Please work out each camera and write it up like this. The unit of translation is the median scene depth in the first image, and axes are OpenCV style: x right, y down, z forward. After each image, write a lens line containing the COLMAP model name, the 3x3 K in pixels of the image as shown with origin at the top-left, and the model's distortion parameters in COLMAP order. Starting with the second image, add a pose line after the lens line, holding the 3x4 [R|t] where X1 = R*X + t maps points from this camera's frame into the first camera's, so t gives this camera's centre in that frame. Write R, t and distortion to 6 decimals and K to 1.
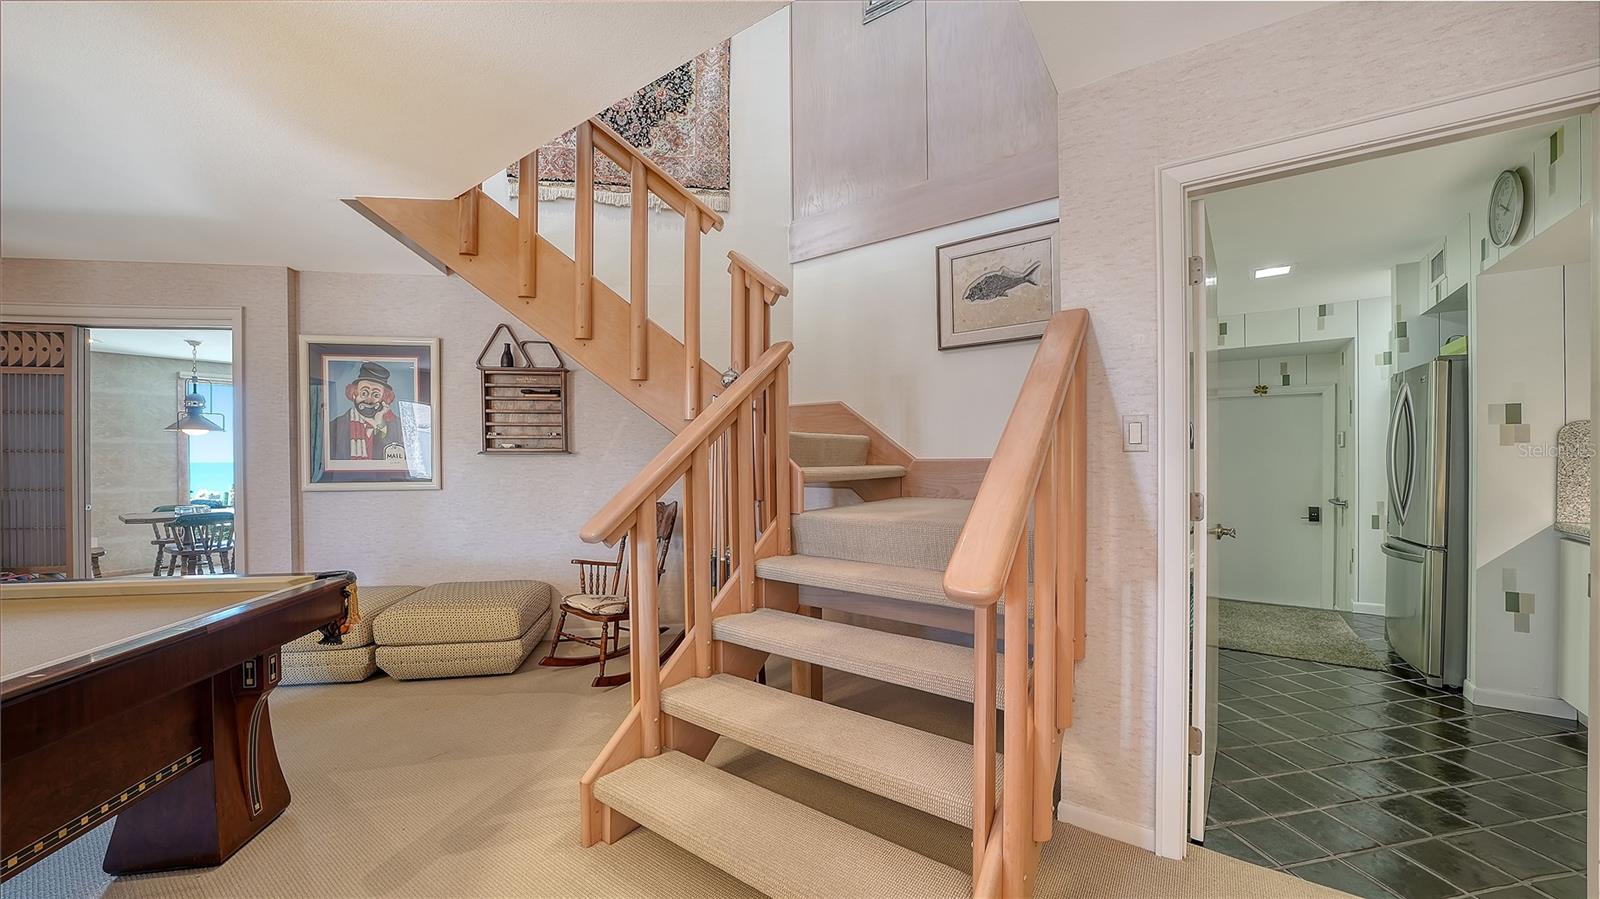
lens RADIAL K [[585.3, 0, 803.3], [0, 585.3, 470.3], [0, 0, 1]] dist [-0.013890, 0.000084]
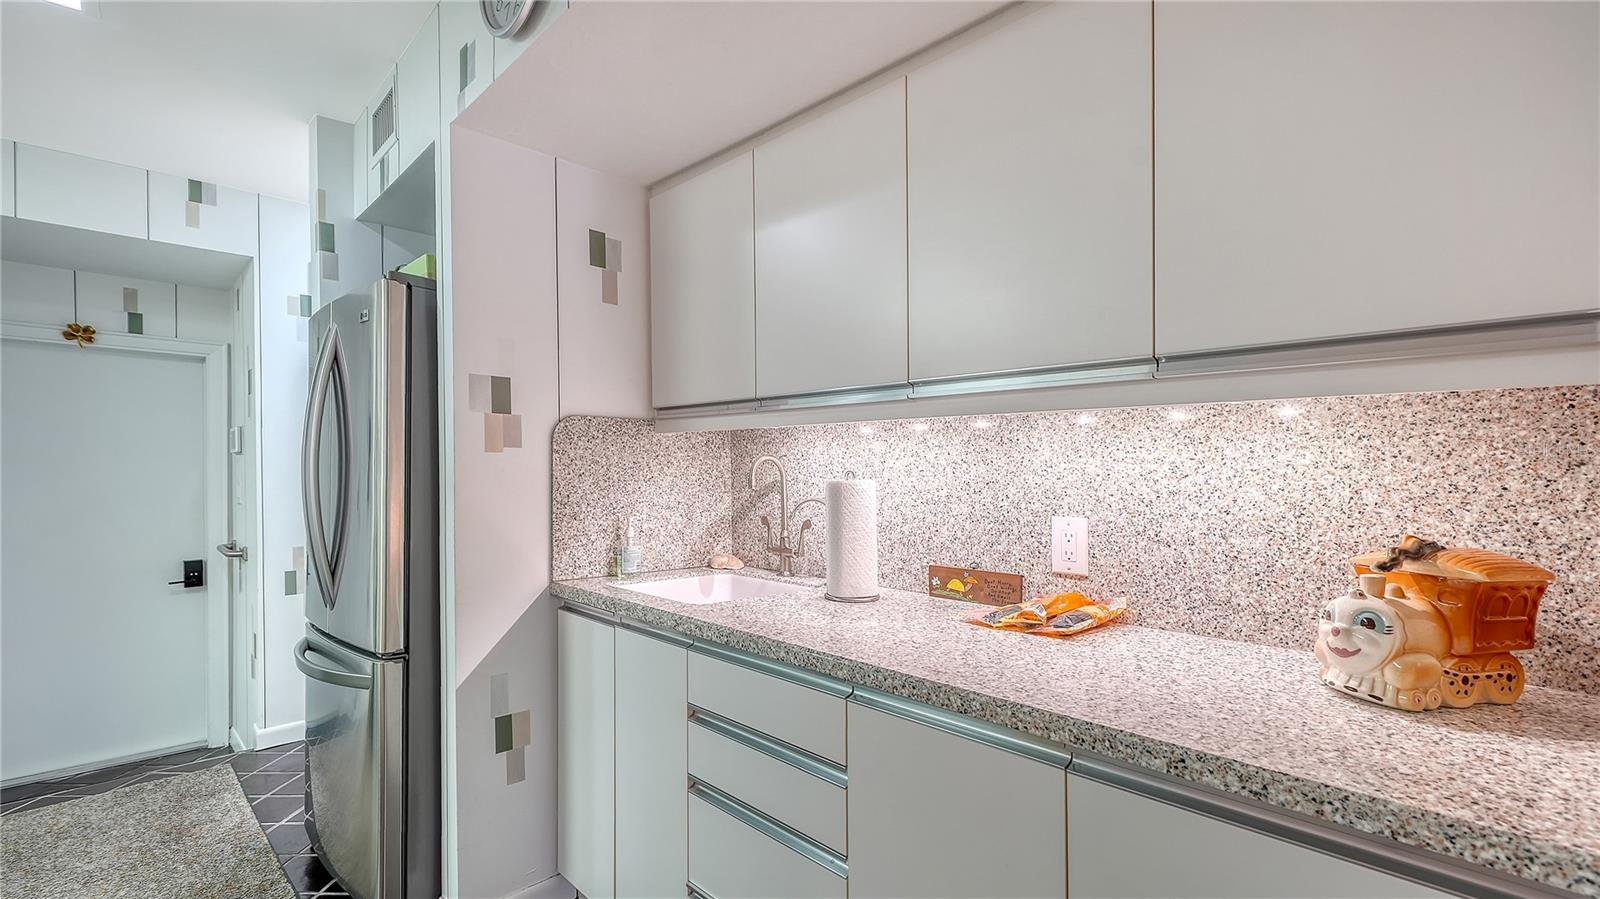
lens RADIAL K [[722.8, 0, 800.2], [0, 722.8, 456.4], [0, 0, 1]] dist [0.003677, 0.000512]
pose [[0.185494, 0.016079, 0.982514, 0.469605], [0.023560, 0.999506, -0.020805, -0.013662], [-0.982363, 0.027007, 0.185024, 0.456044]]
